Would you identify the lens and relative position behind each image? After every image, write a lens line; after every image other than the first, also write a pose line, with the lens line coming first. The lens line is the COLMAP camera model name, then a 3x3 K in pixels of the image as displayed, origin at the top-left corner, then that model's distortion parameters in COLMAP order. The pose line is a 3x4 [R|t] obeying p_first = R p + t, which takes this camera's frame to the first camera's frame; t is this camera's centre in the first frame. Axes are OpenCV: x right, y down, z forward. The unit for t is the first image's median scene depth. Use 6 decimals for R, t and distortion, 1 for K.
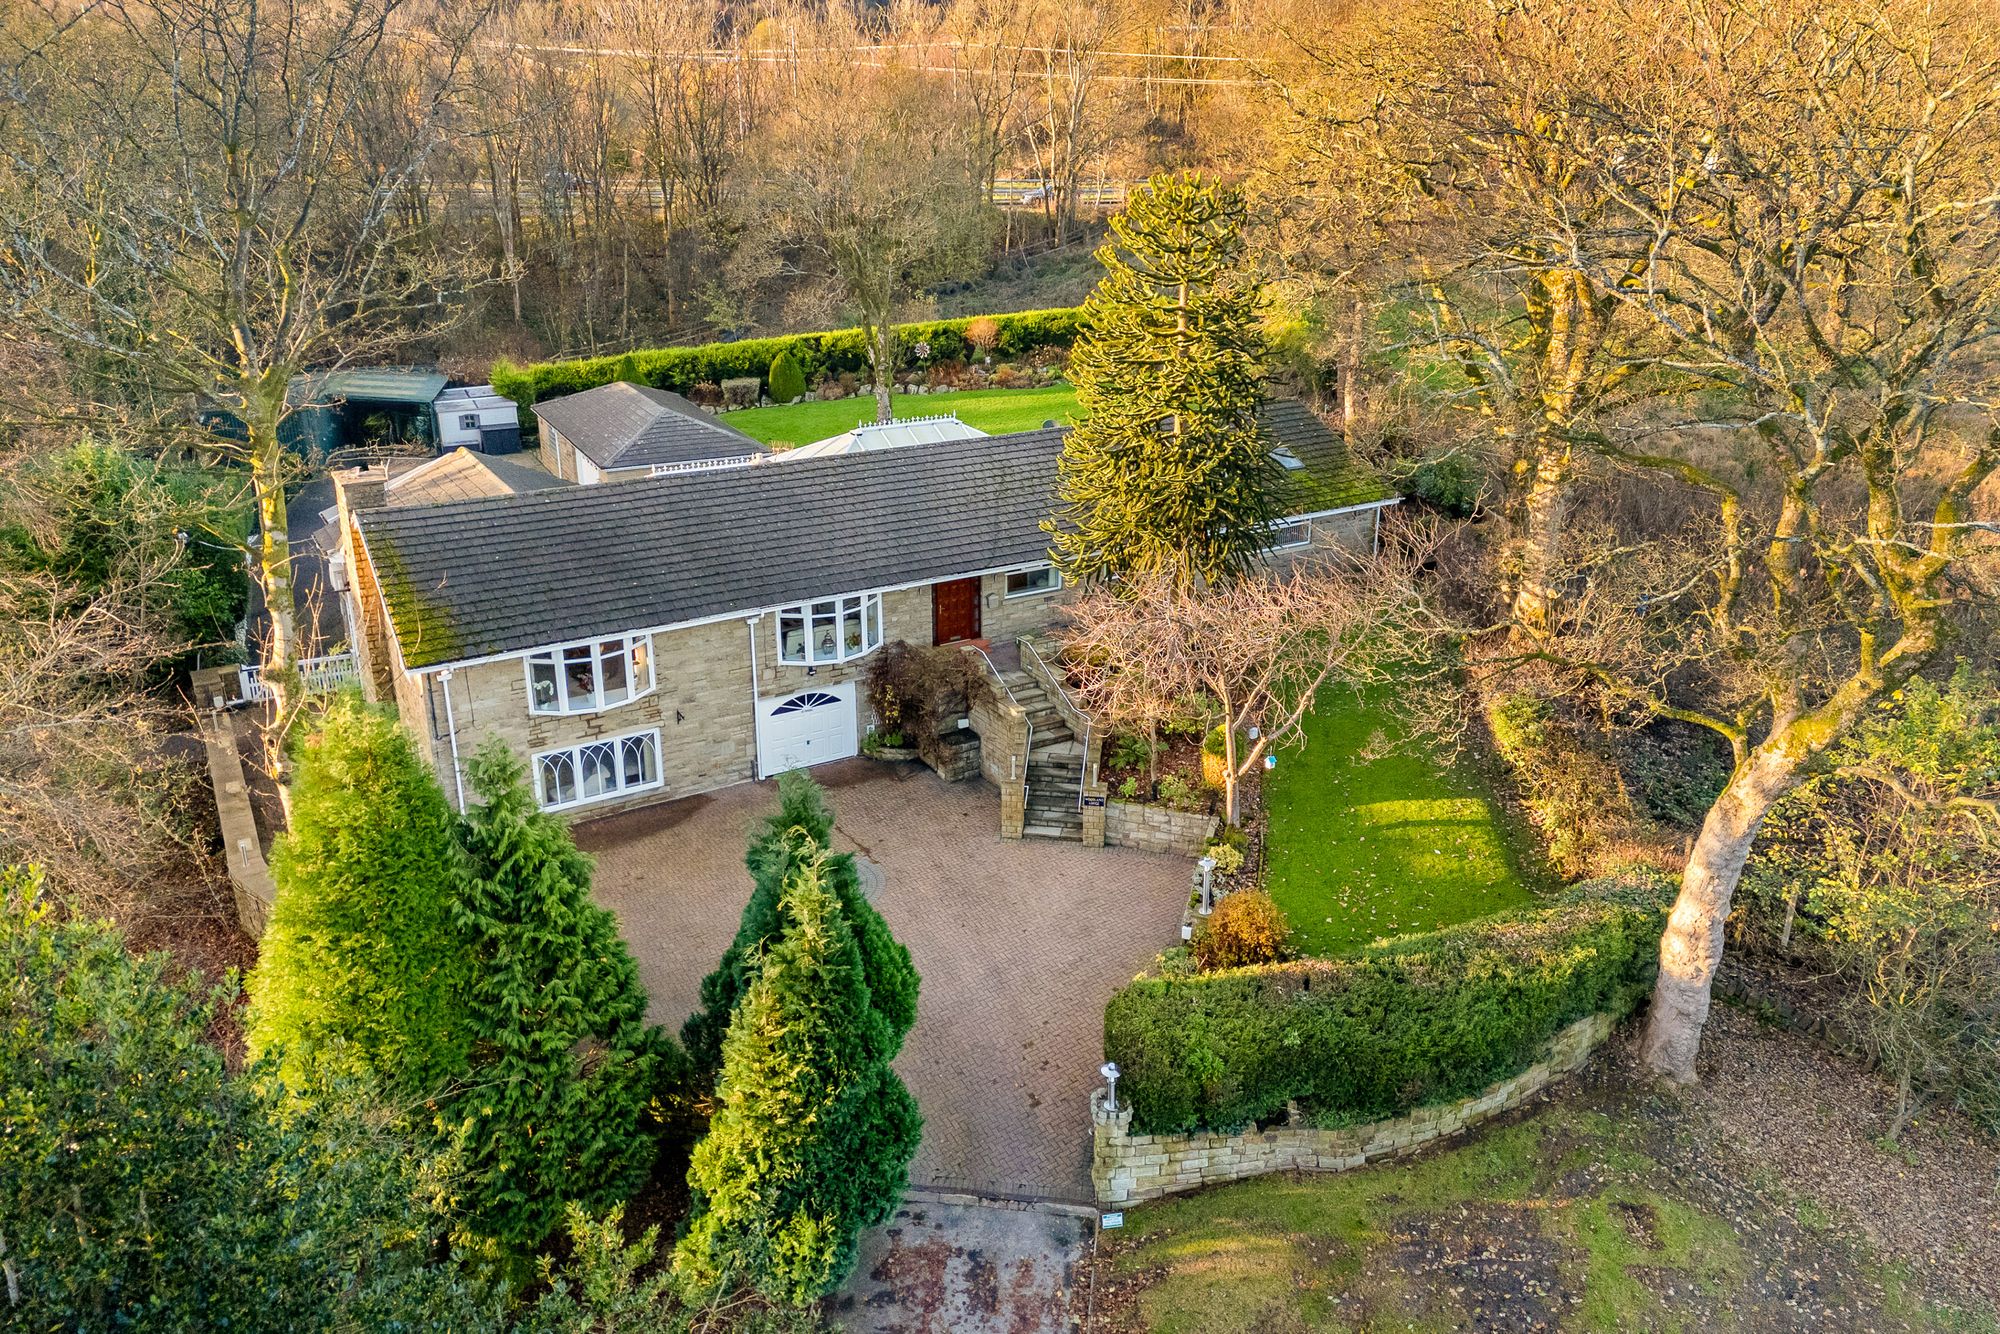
lens RADIAL K [[1459.4, 0, 1008.2], [0, 1459.4, 626.6], [0, 0, 1]] dist [0.068676, -0.056804]
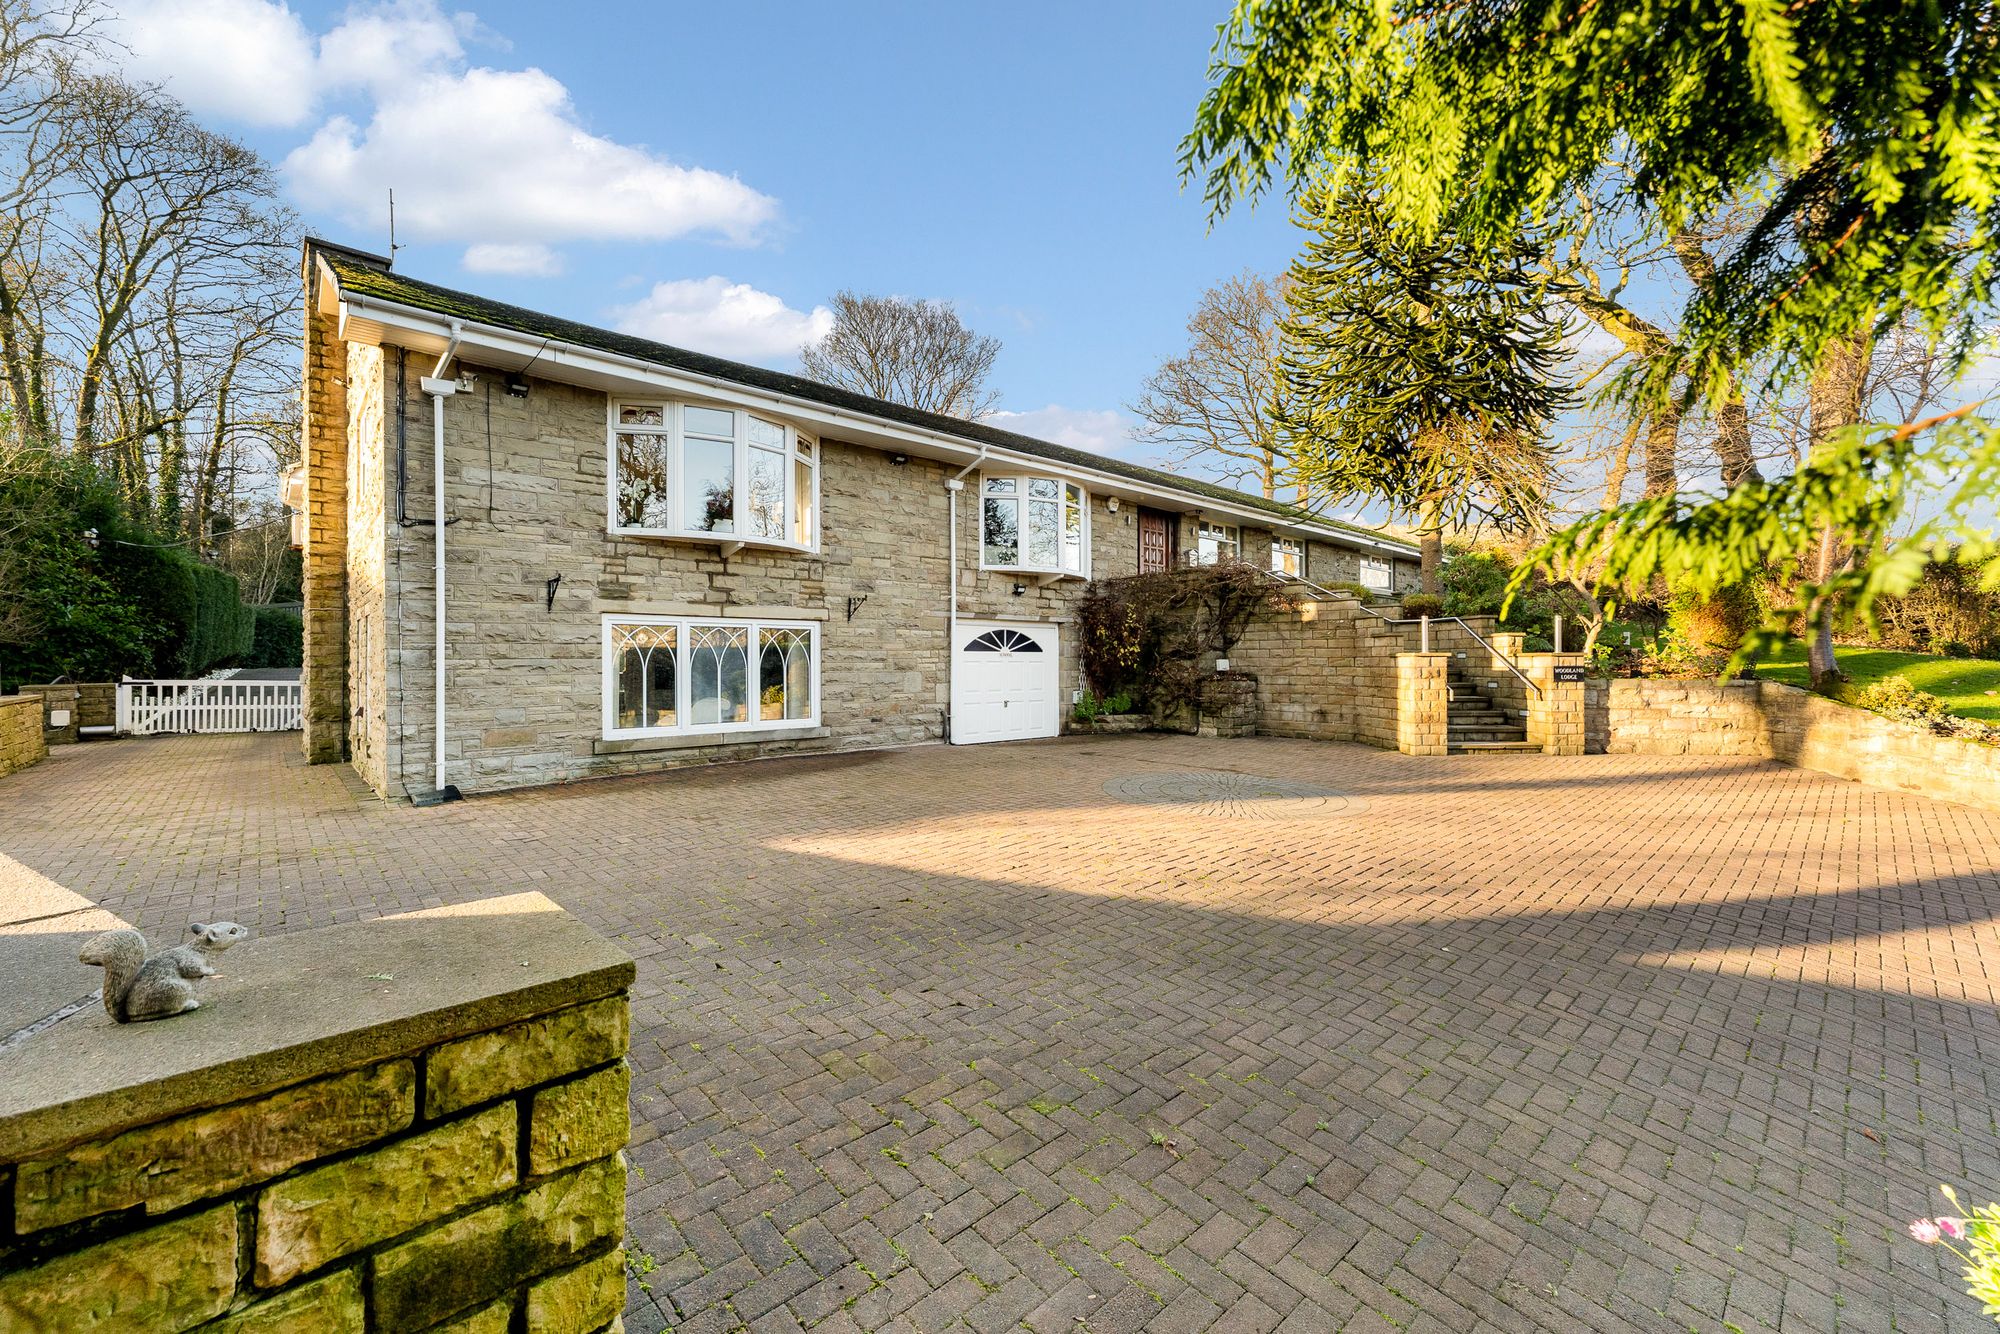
lens RADIAL K [[826.1, 0, 1000.0], [0, 826.1, 667.0], [0, 0, 1]] dist [-0.002378, -0.000198]
pose [[0.980267, -0.004515, 0.197628, -0.222467], [0.066226, 0.949468, -0.306798, 0.187567], [-0.186256, 0.313832, 0.931031, 0.644567]]
